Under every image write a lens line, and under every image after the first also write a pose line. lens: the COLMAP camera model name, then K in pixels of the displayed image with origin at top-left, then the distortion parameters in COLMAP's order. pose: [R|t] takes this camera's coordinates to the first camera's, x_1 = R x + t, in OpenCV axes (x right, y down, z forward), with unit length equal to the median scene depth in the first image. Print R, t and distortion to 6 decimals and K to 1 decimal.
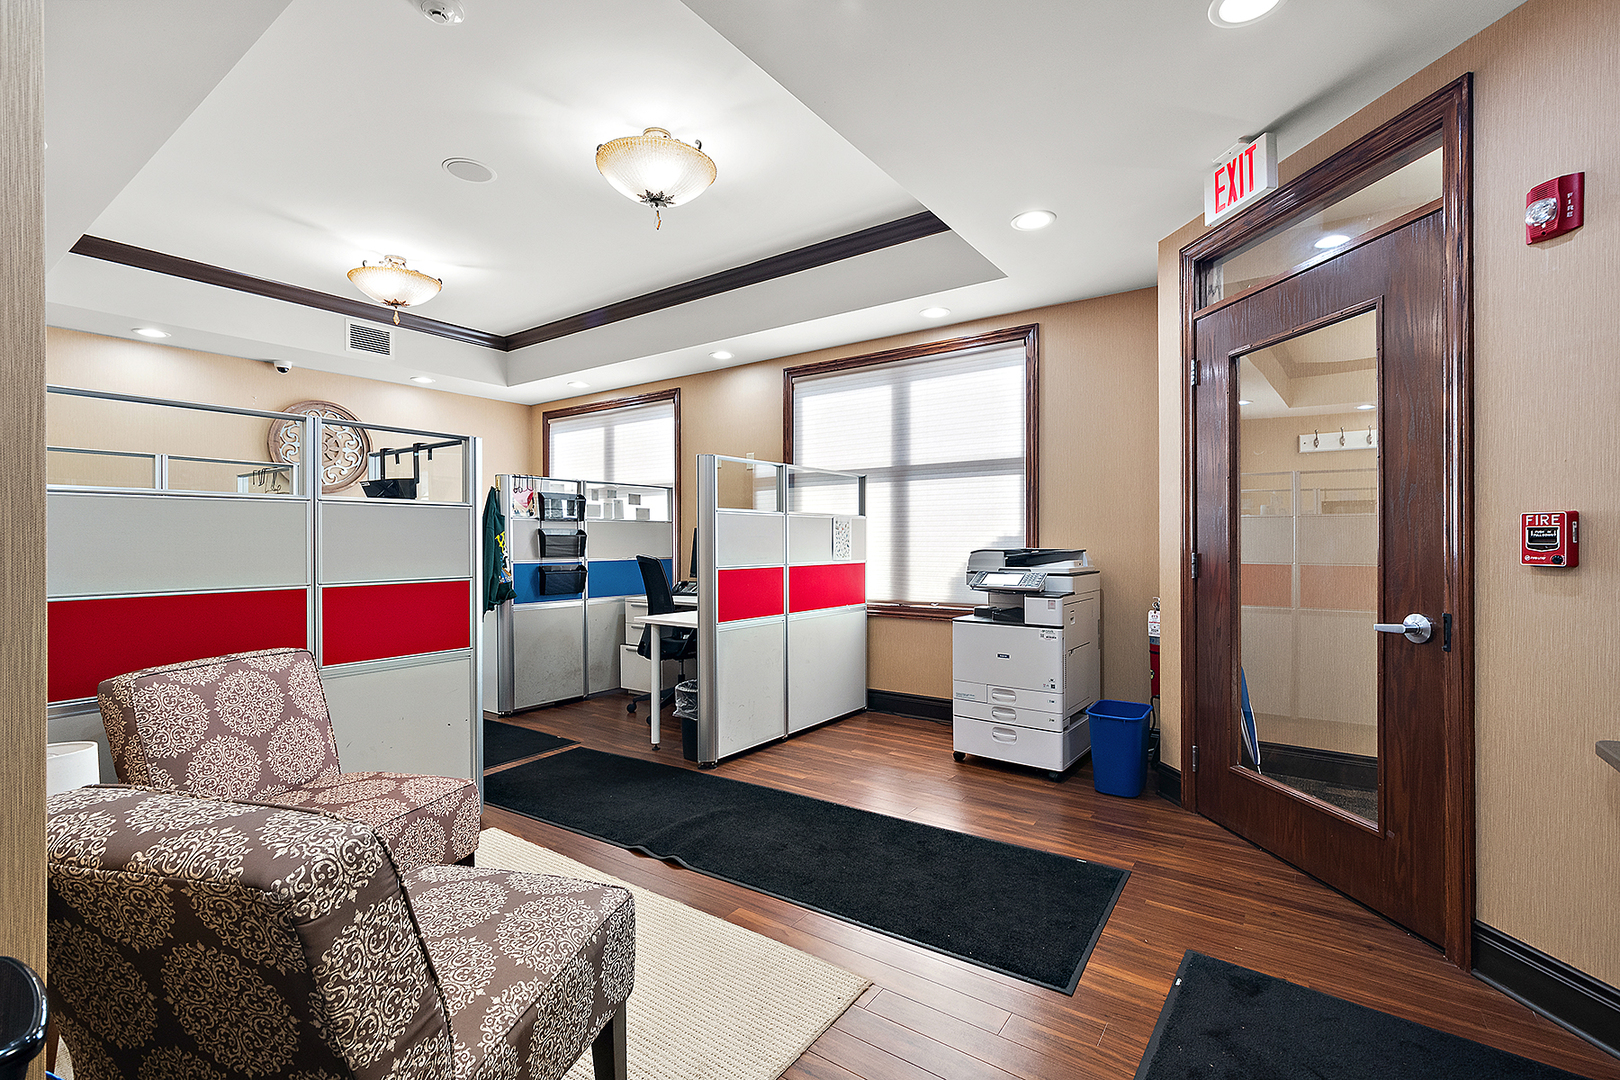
lens RADIAL K [[725.1, 0, 803.2], [0, 725.1, 540.3], [0, 0, 1]] dist [-0.003246, 0.000533]
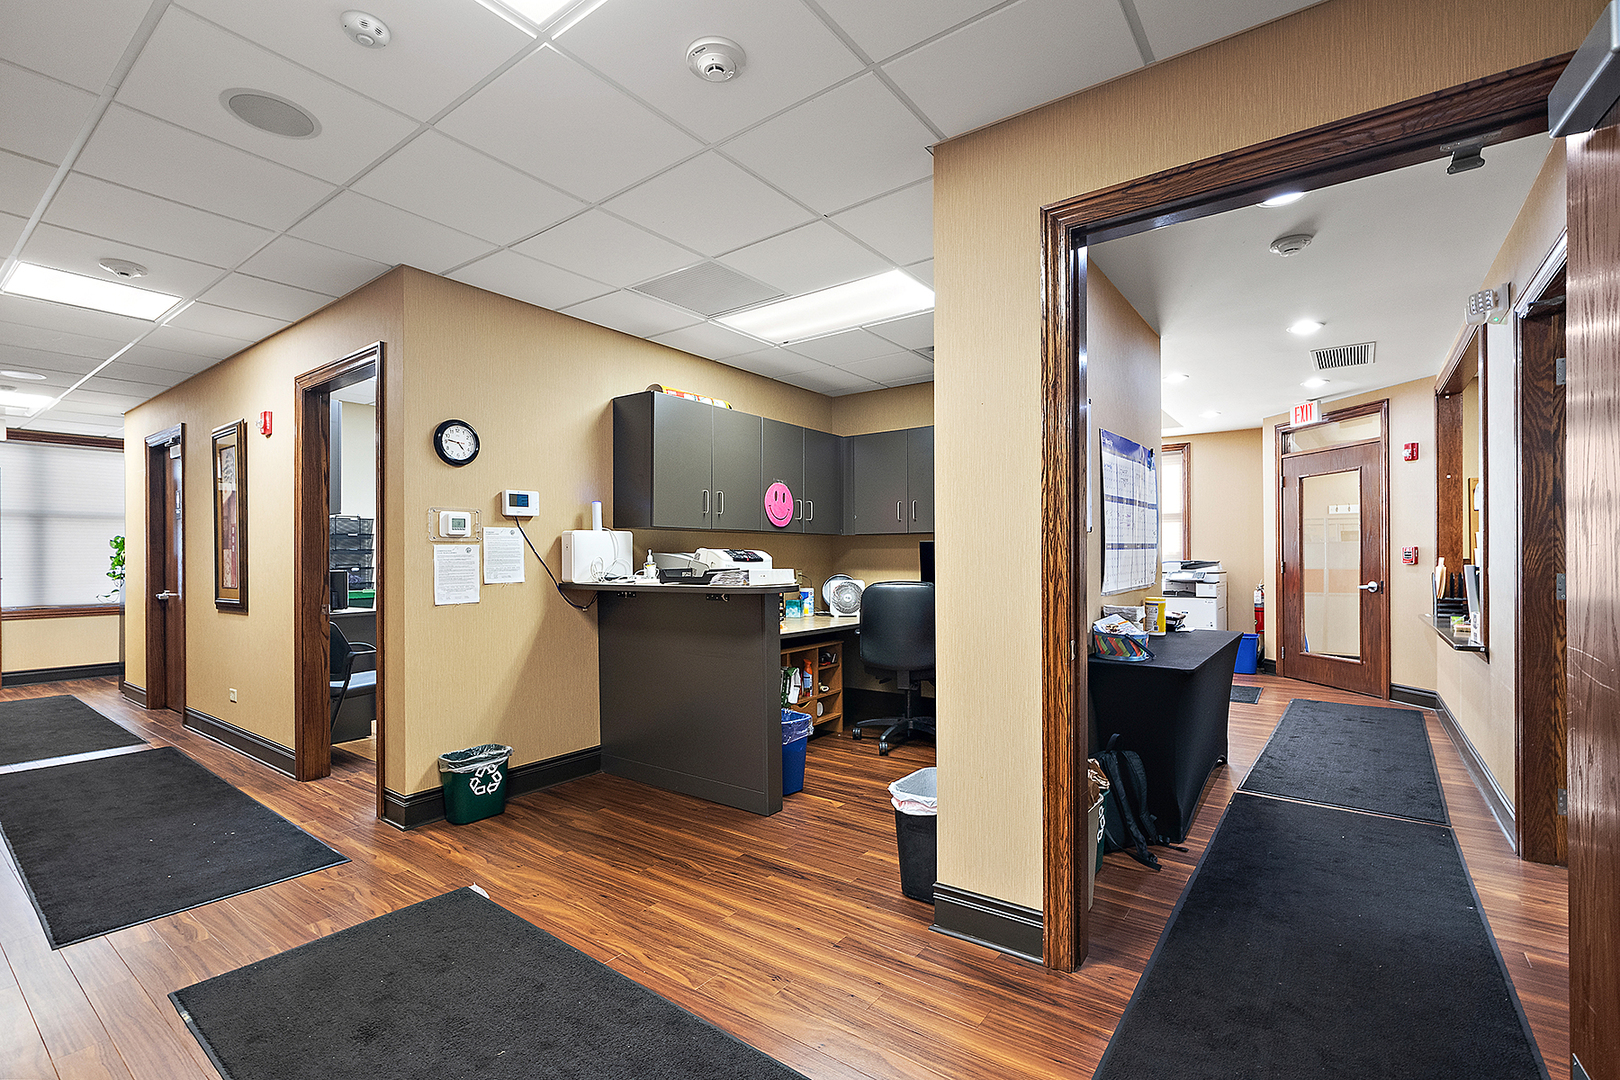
lens RADIAL K [[725.1, 0, 815.6], [0, 725.1, 552.7], [0, 0, 1]] dist [-0.003246, 0.000533]
pose [[0.999935, -0.004357, -0.010498, -0.901915], [0.004308, 0.999980, -0.004654, -0.006256], [0.010519, 0.004608, 0.999934, -1.285206]]
